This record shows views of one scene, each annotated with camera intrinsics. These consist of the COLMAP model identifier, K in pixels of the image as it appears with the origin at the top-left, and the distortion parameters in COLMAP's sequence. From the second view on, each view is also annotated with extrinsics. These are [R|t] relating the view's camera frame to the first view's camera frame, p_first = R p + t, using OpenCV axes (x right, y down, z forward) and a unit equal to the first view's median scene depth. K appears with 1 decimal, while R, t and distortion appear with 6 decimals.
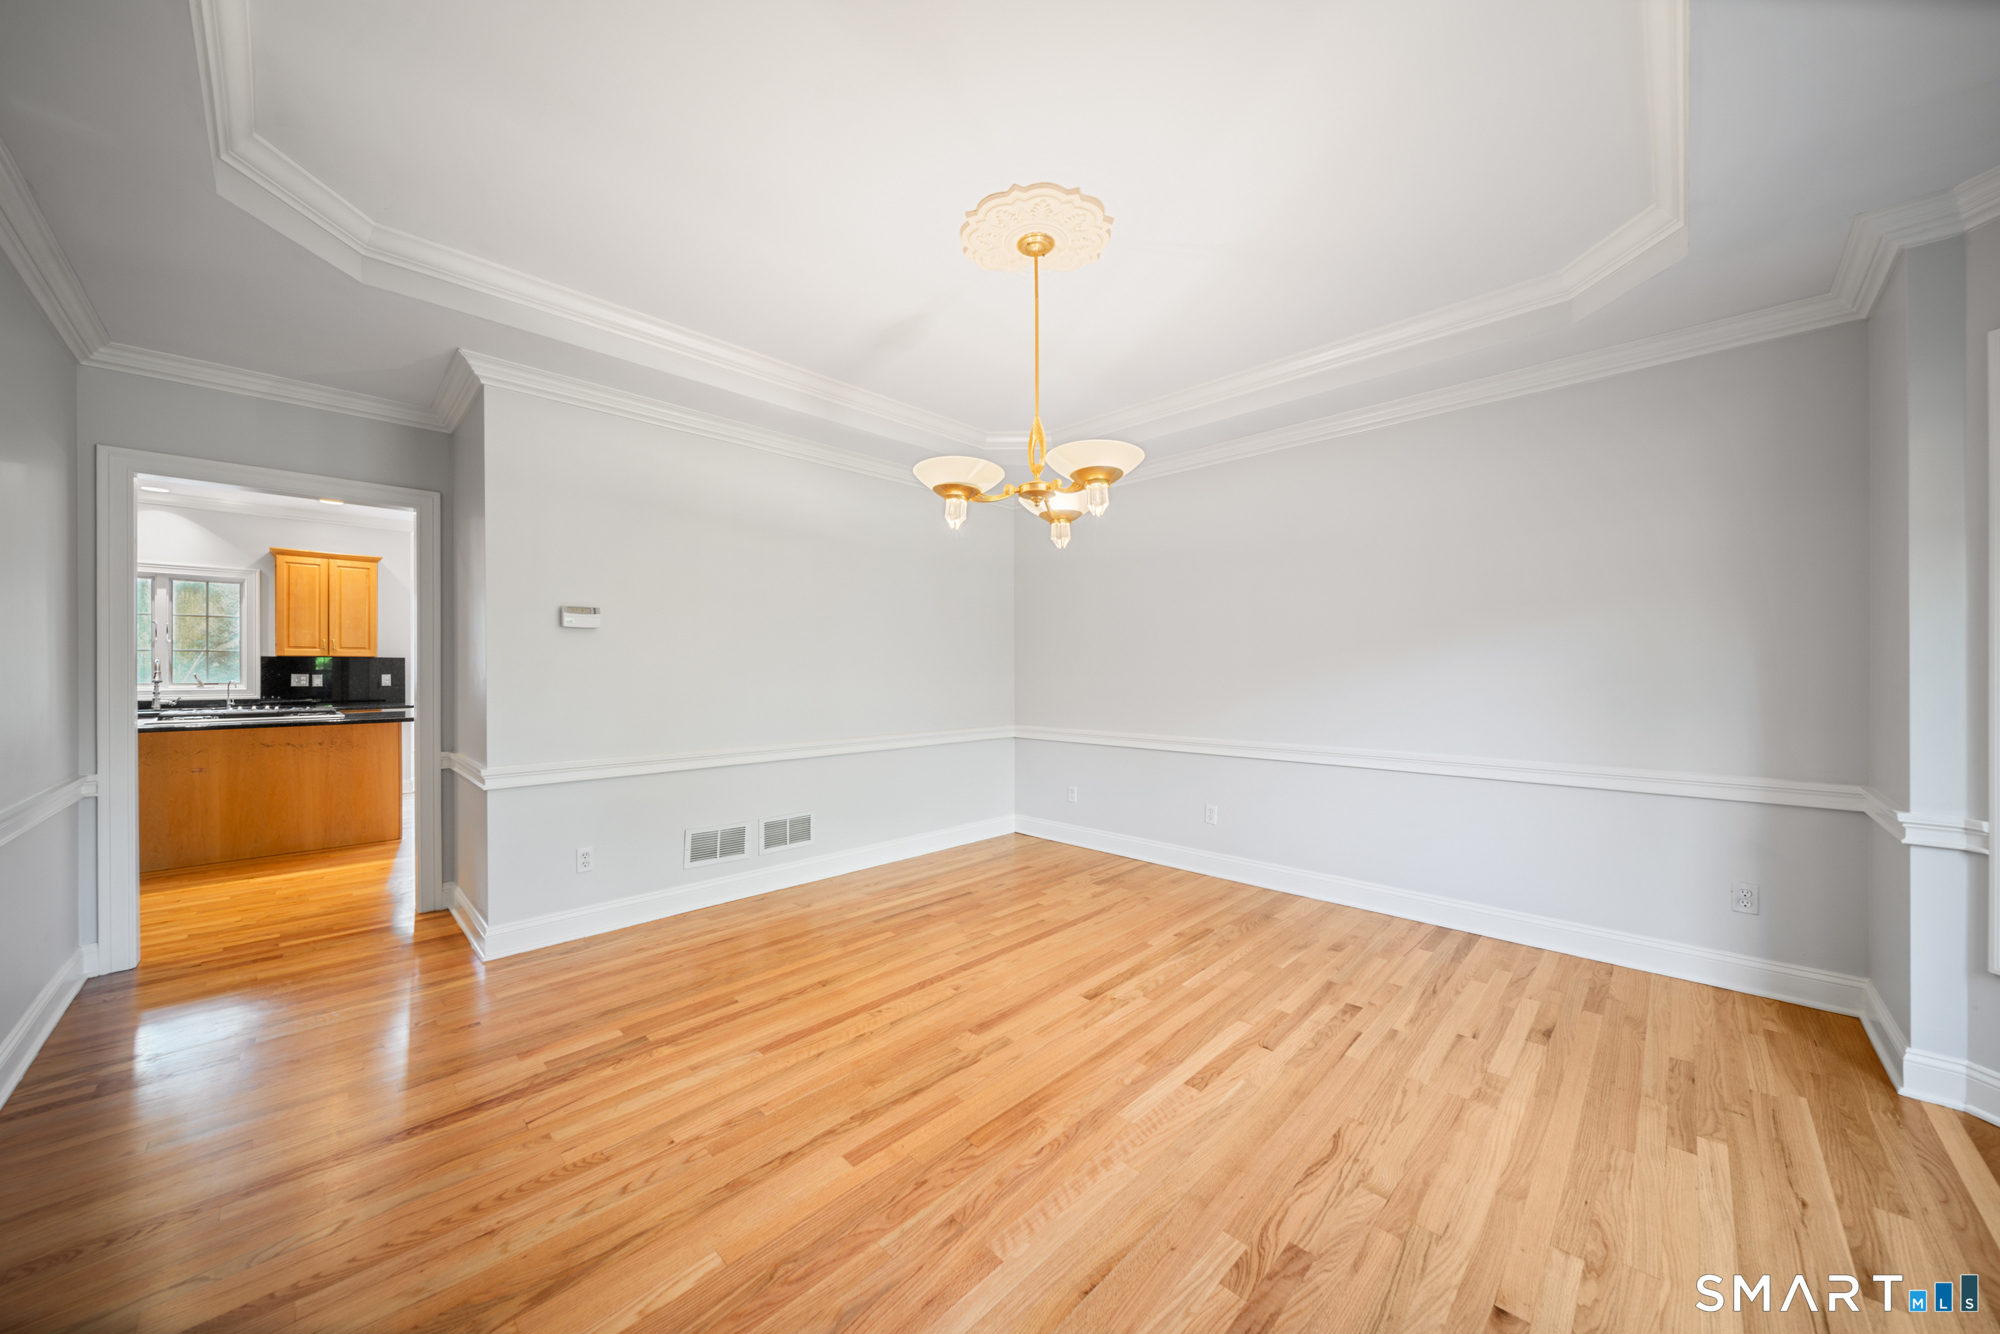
lens RADIAL K [[703.6, 0, 990.3], [0, 703.6, 668.6], [0, 0, 1]] dist [-0.001100, -0.000171]
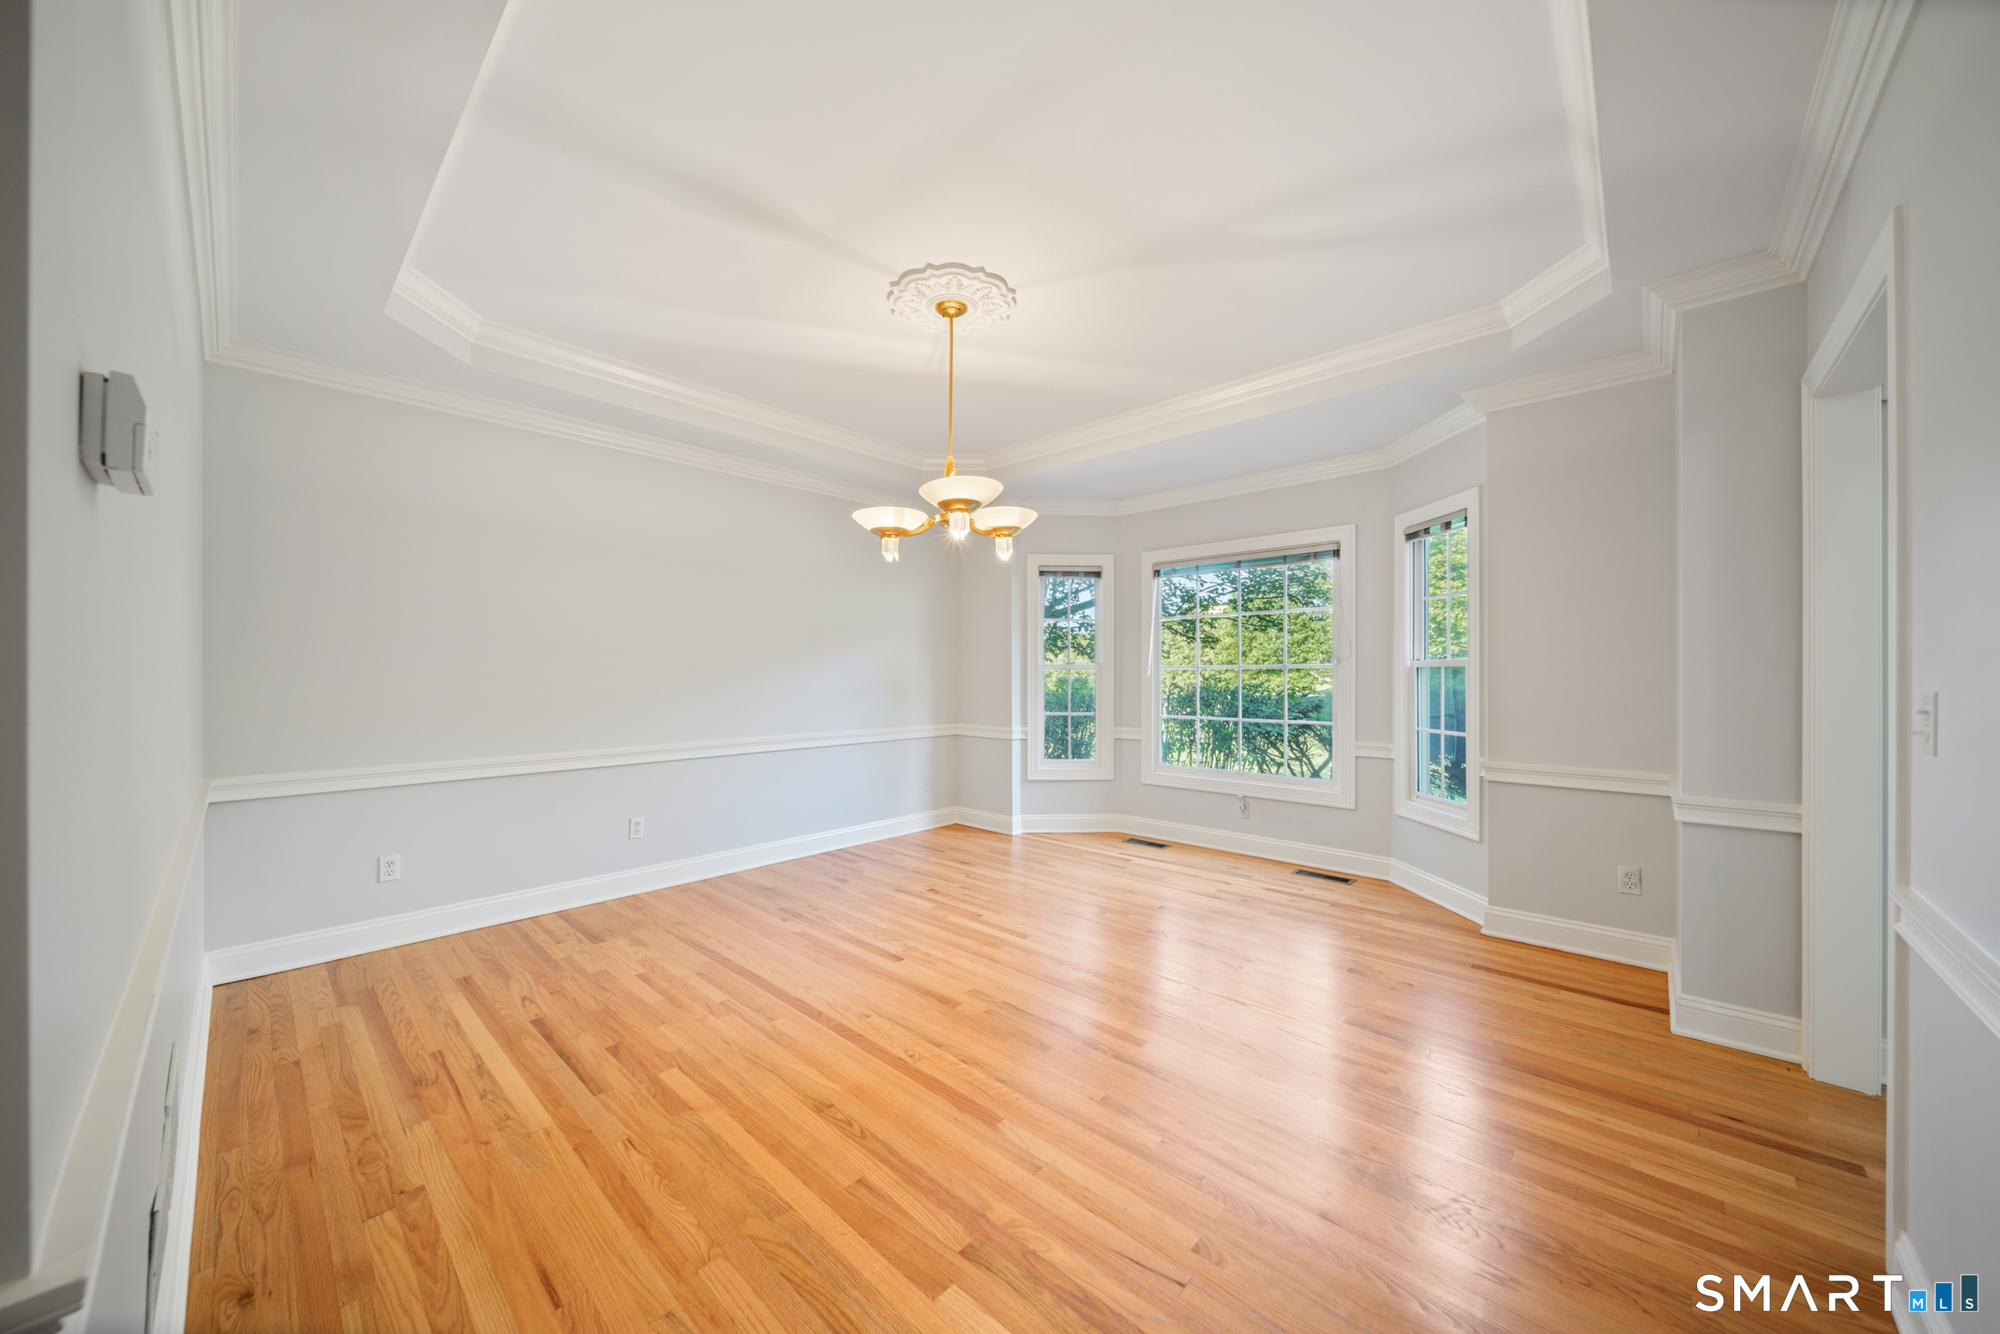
lens RADIAL K [[700.0, 0, 995.8], [0, 700.0, 656.3], [0, 0, 1]] dist [0.000929, -0.000044]
pose [[-0.034523, 0.023992, 0.999116, -0.971651], [0.000341, 0.999712, -0.023994, 0.002386], [-0.999404, -0.000488, -0.034522, 0.847624]]
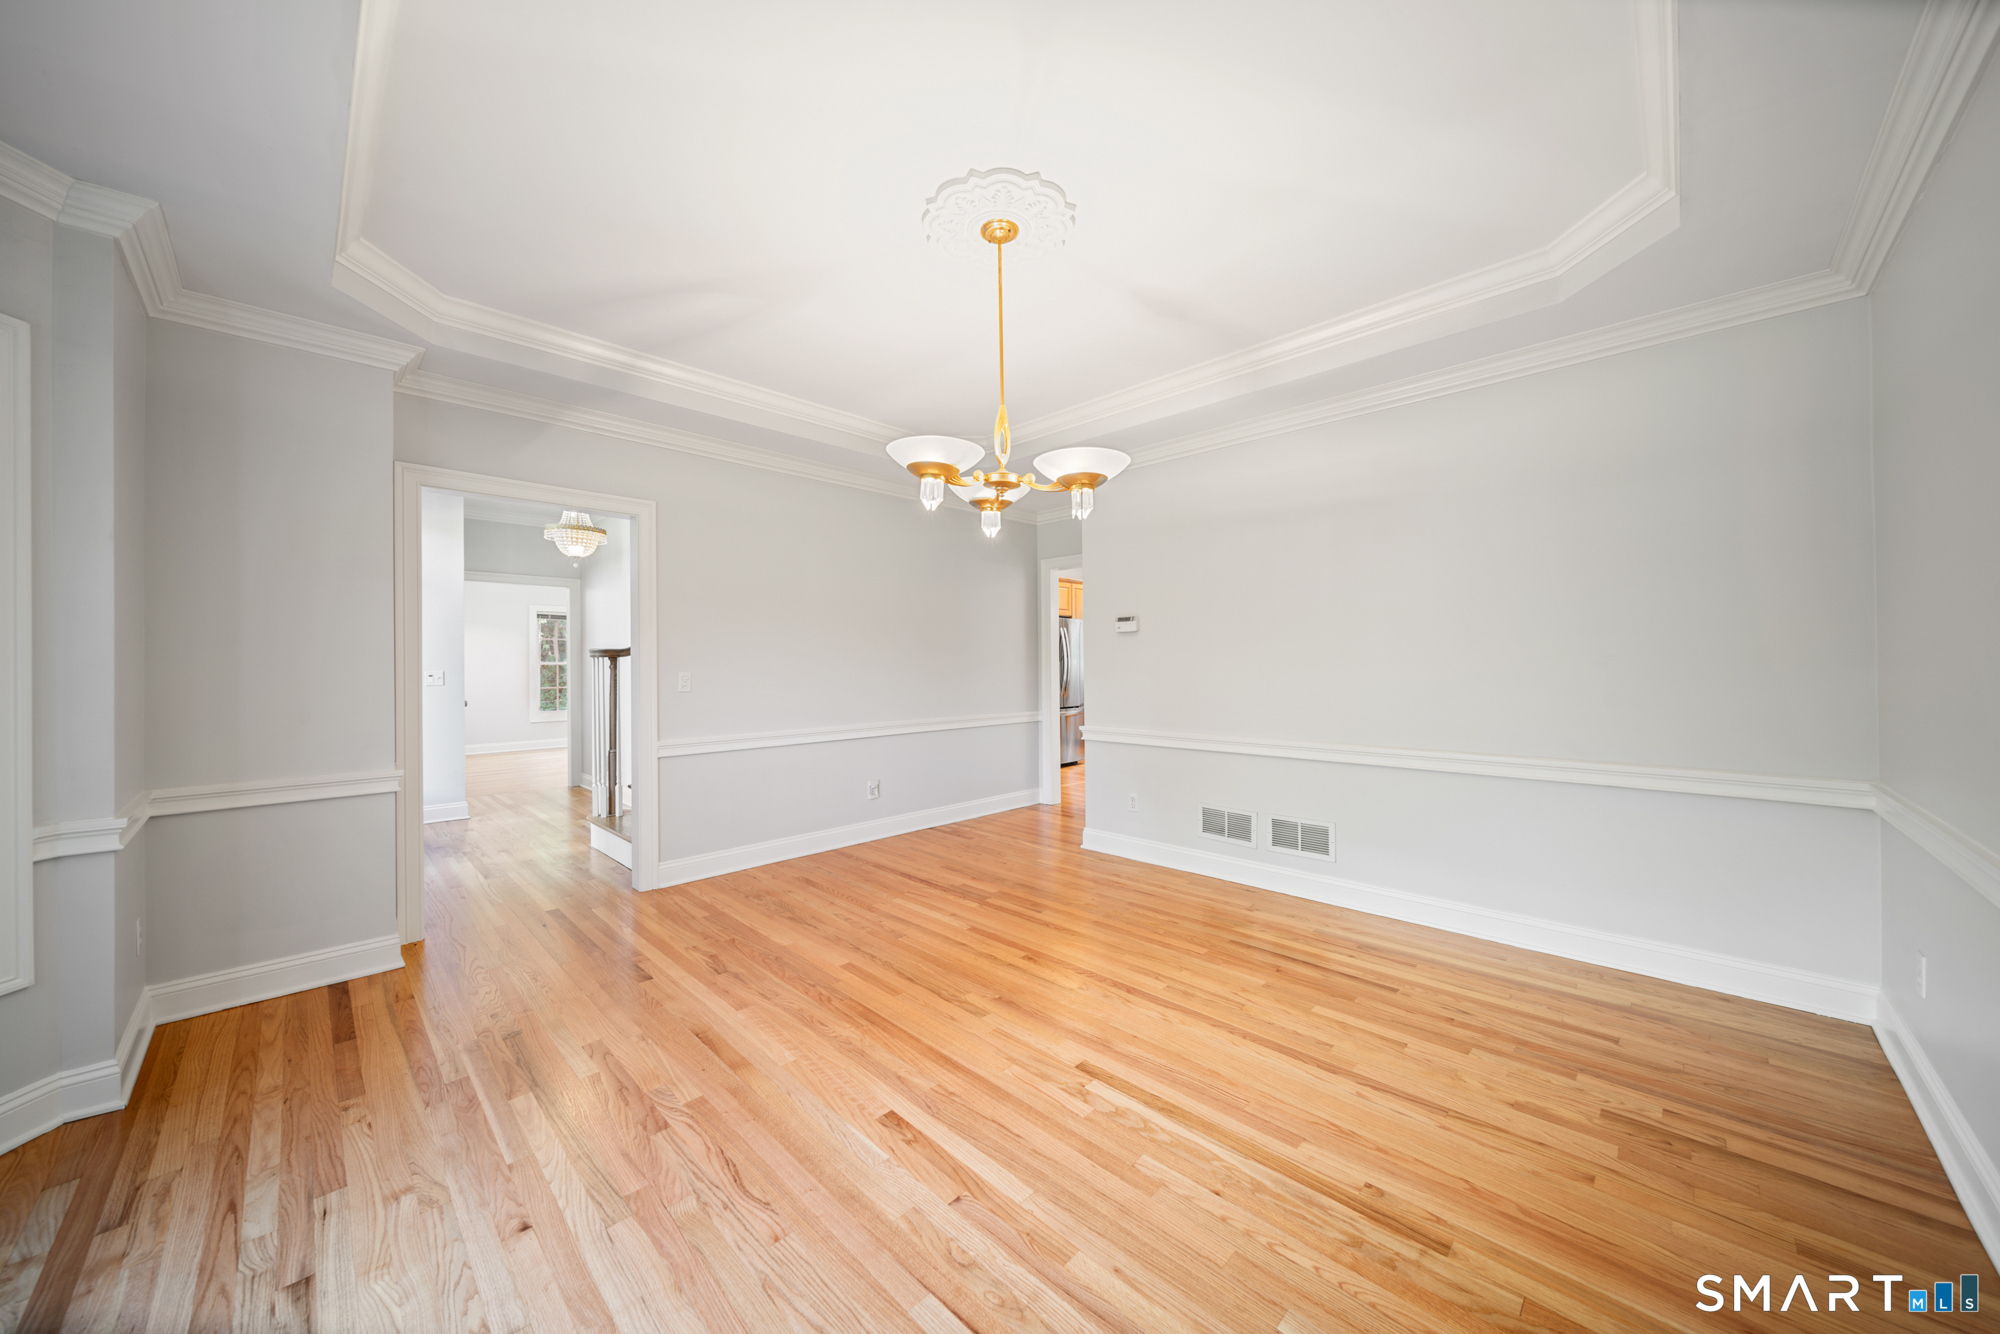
lens RADIAL K [[695.9, 0, 988.5], [0, 695.9, 659.6], [0, 0, 1]] dist [0.000338, -0.000213]
pose [[-0.008297, -0.004723, -0.999954, 0.909096], [0.008350, 0.999954, -0.004792, 0.000310], [0.999931, -0.008390, -0.008258, 0.866542]]
